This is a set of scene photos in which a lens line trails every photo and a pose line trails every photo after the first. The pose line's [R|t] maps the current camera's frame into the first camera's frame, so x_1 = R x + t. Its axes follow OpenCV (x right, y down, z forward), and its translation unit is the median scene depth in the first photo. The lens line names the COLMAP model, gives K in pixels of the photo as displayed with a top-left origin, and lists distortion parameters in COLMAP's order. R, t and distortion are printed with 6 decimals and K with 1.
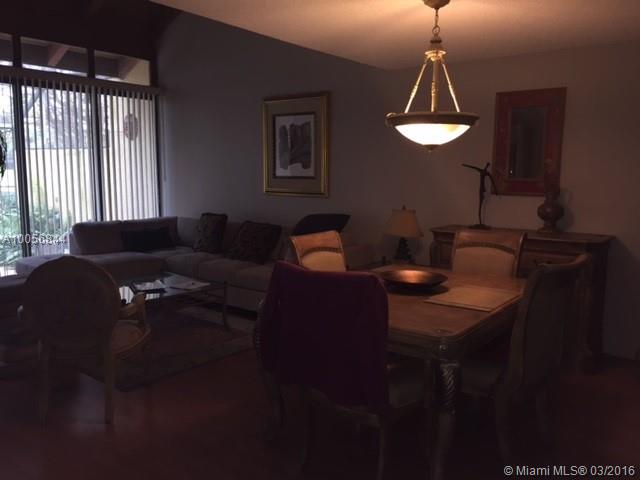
lens RADIAL K [[534.8, 0, 321.9], [0, 534.8, 239.4], [0, 0, 1]] dist [0.036844, -0.026504]
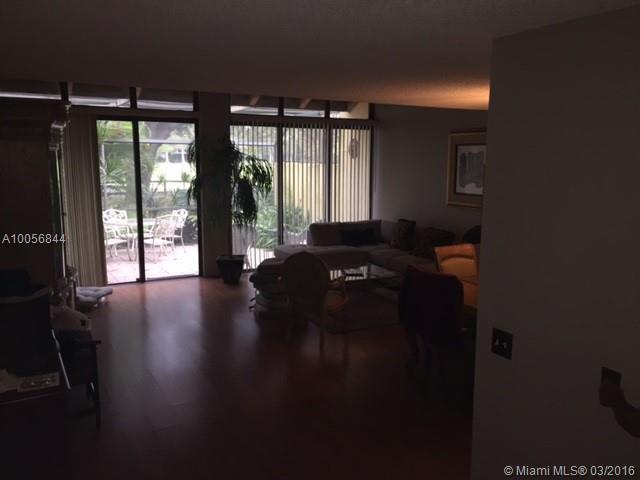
lens RADIAL K [[534.8, 0, 319.5], [0, 534.8, 240.9], [0, 0, 1]] dist [0.036844, -0.026504]
pose [[0.912249, 0.056513, -0.405719, 0.141331], [-0.046851, 0.998333, 0.033716, -0.032016], [0.406948, -0.011749, 0.913376, -0.290236]]
